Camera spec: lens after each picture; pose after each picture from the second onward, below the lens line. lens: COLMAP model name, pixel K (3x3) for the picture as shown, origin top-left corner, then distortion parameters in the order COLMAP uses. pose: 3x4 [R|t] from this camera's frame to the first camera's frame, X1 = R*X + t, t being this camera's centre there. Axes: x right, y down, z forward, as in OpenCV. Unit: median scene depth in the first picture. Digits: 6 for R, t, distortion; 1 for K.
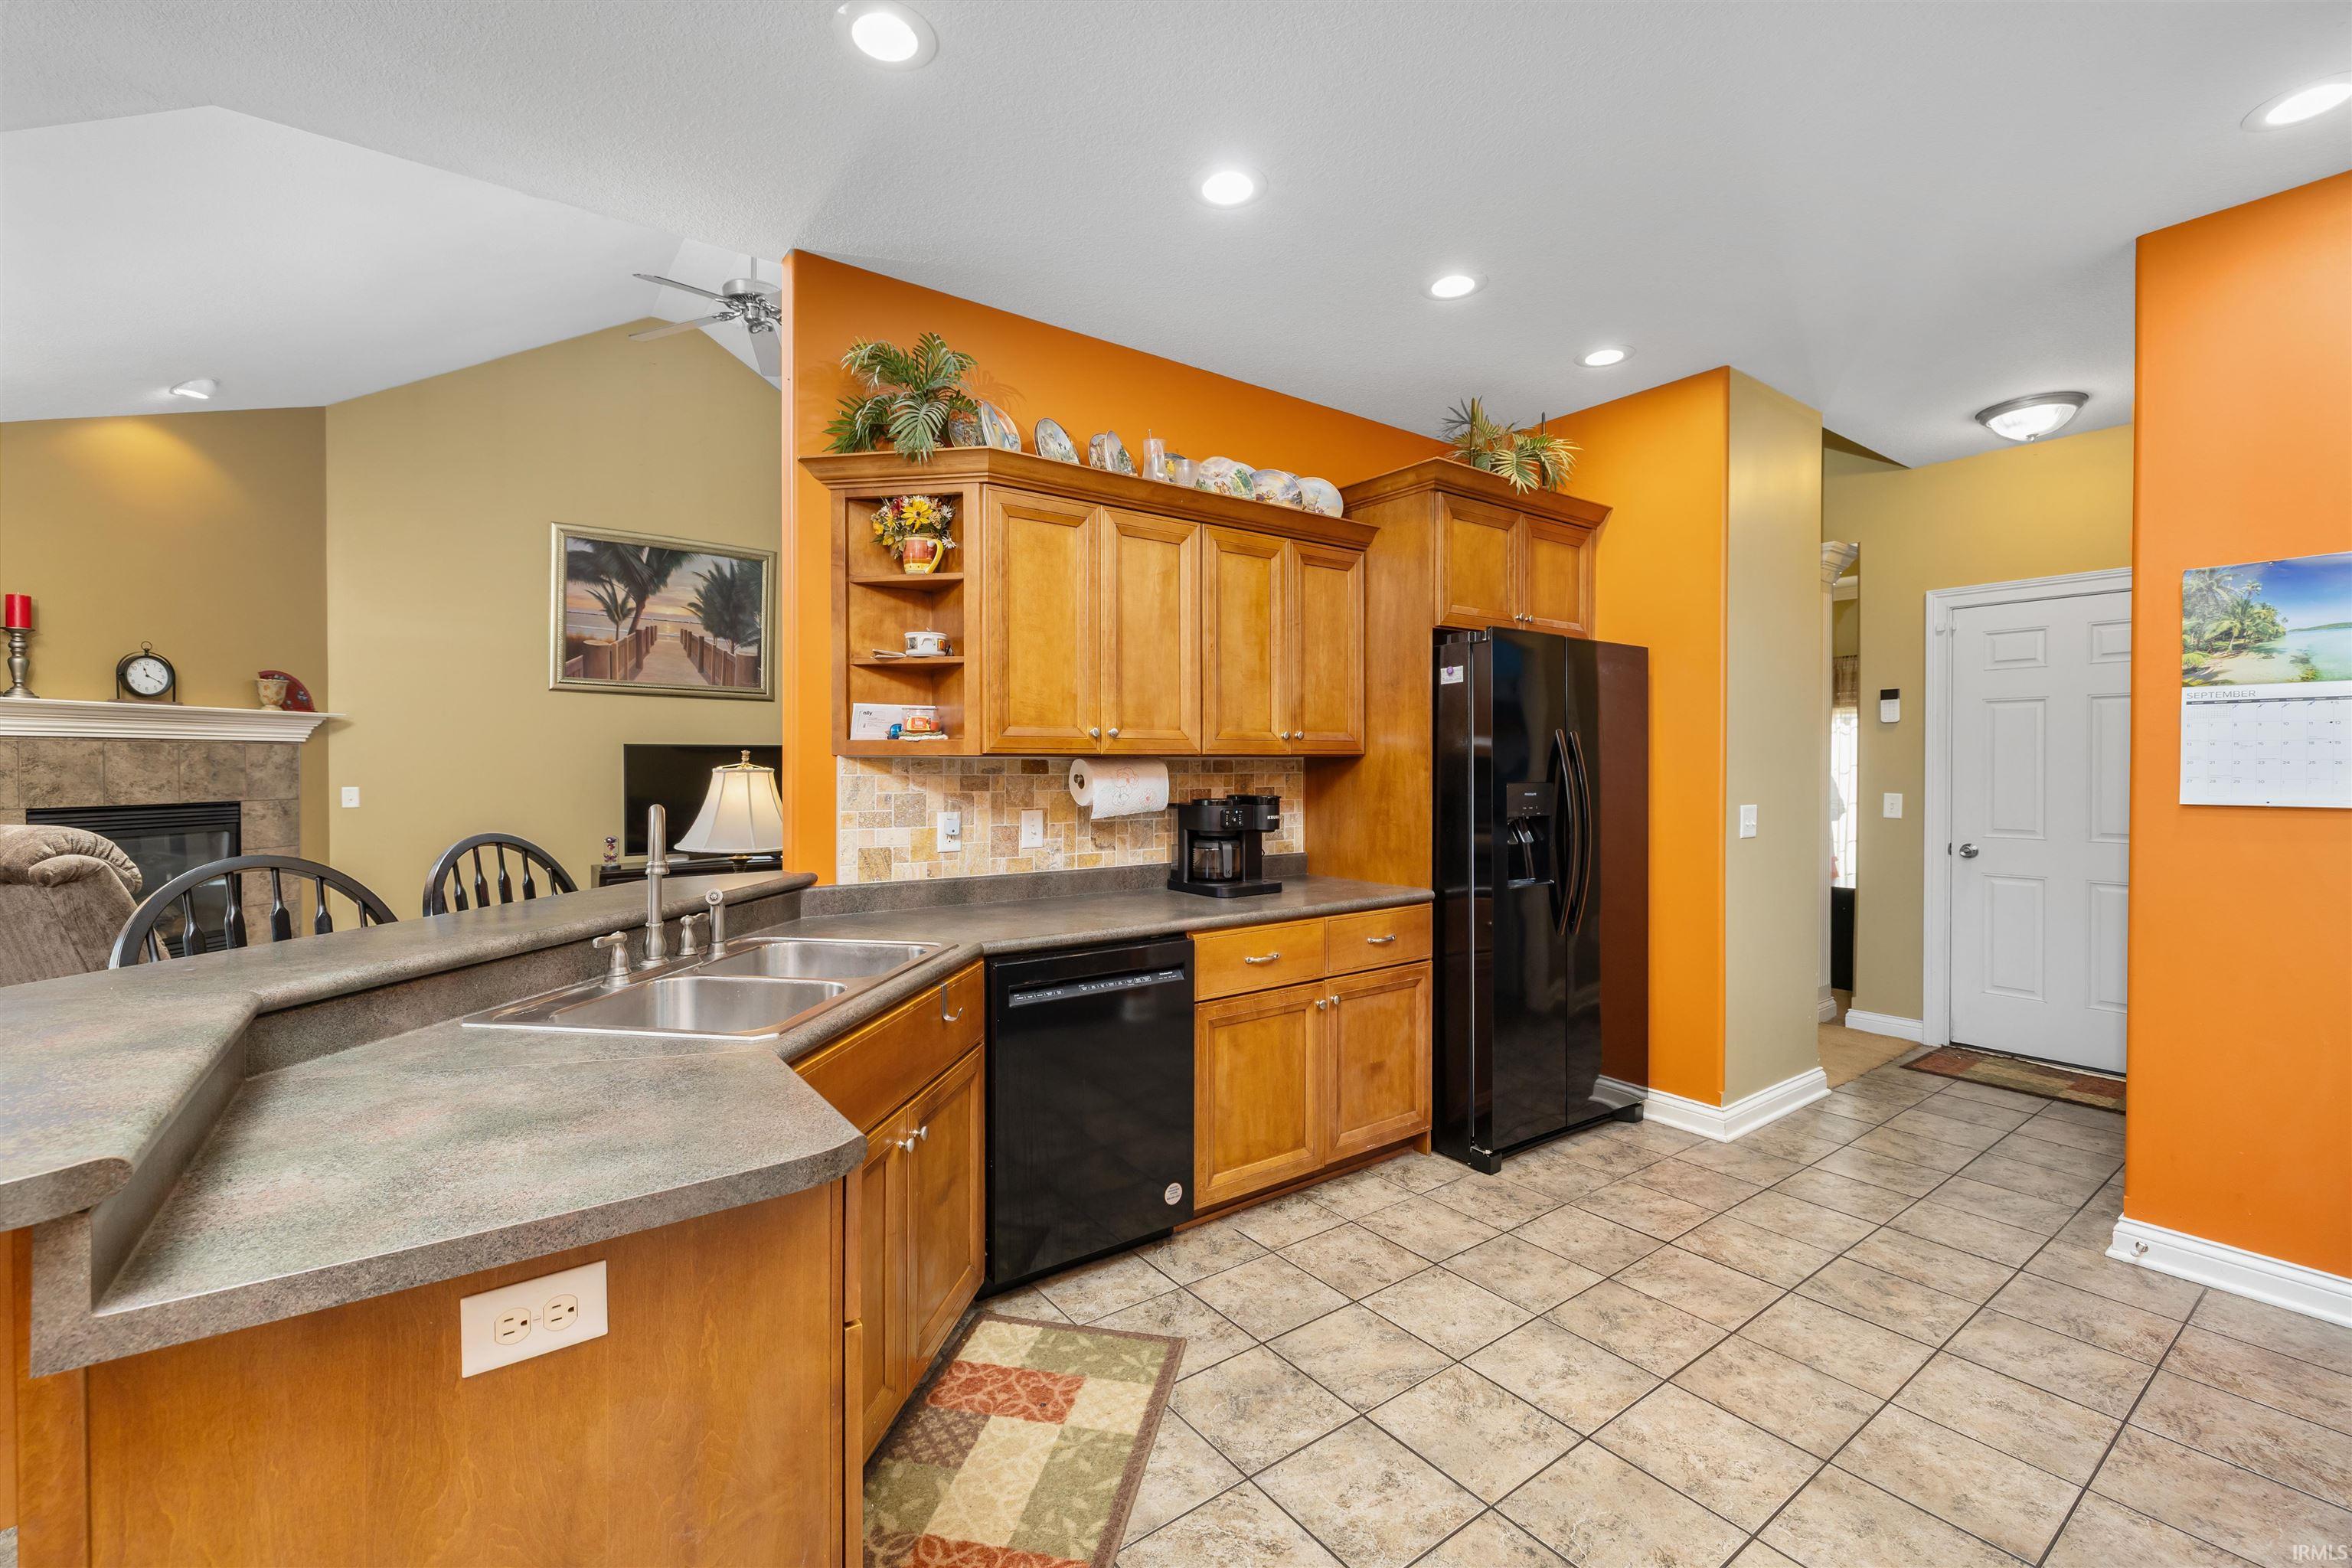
lens RADIAL K [[986.5, 0, 1162.6], [0, 986.5, 768.7], [0, 0, 1]] dist [0.002993, -0.000125]
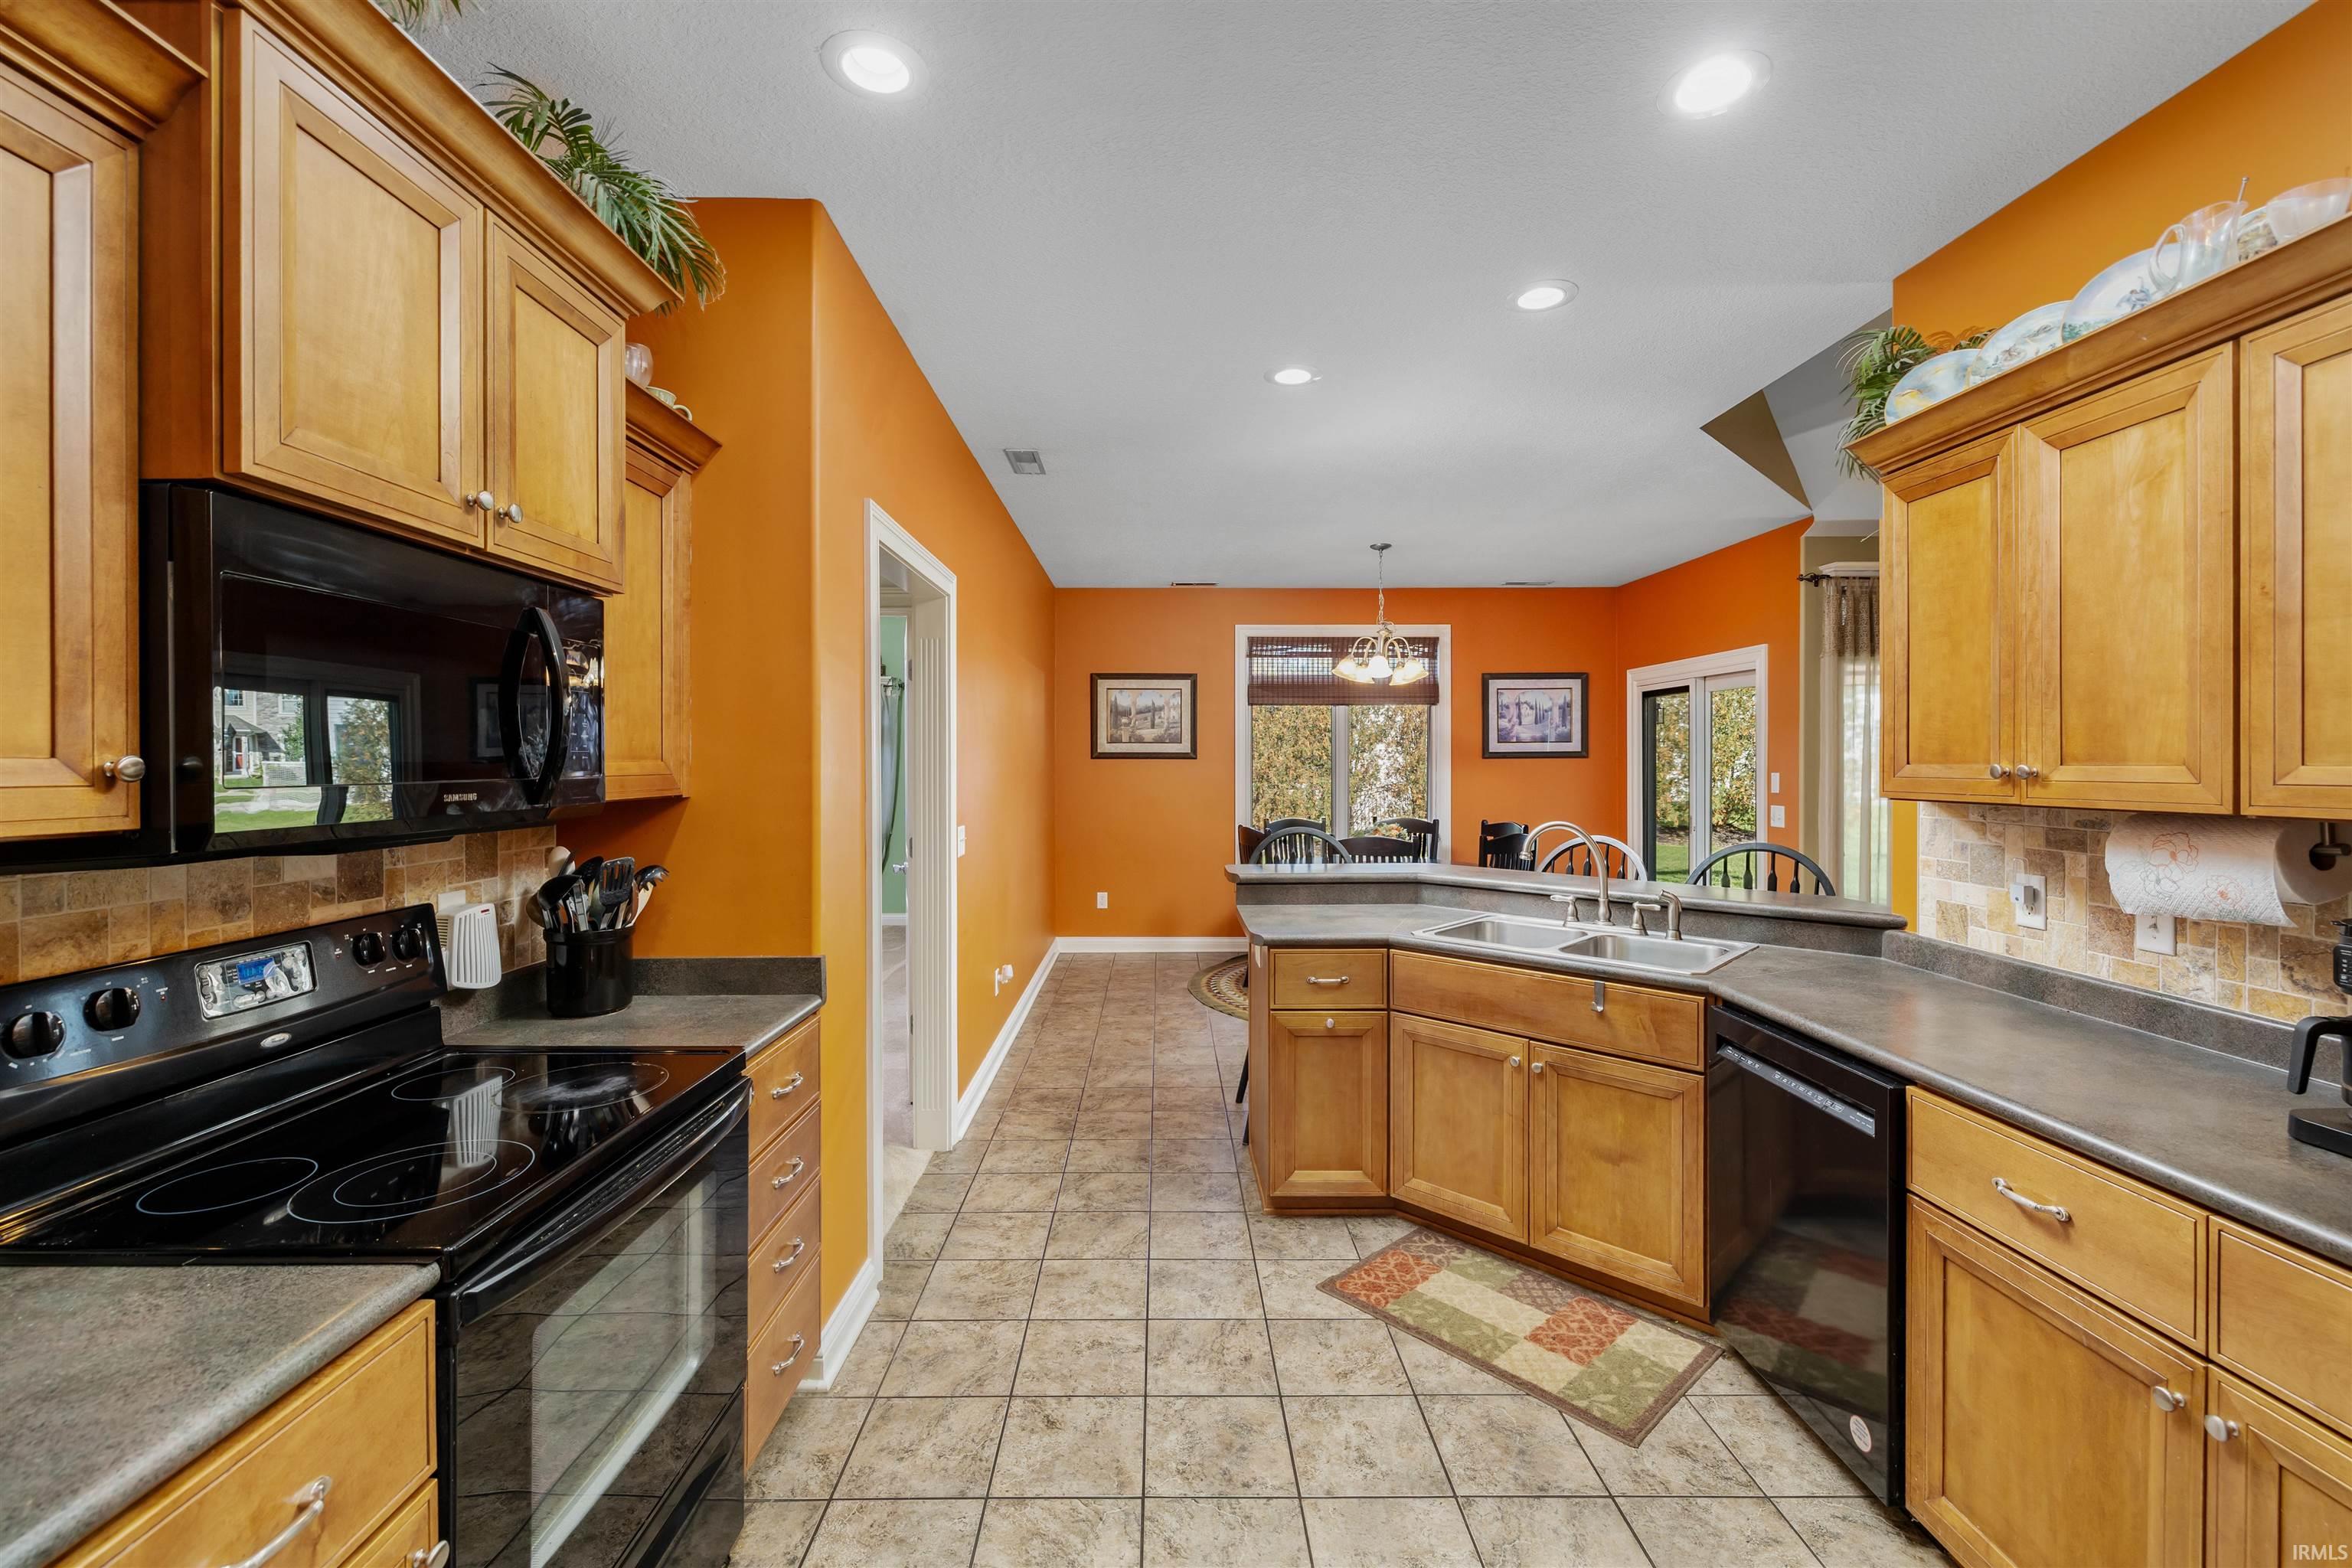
lens RADIAL K [[986.5, 0, 1164.5], [0, 986.5, 764.0], [0, 0, 1]] dist [0.002993, -0.000125]
pose [[-0.578263, 0.005315, -0.815833, 0.845728], [-0.005746, 0.999927, 0.010588, -0.048653], [0.815830, 0.010810, -0.578191, 0.972467]]
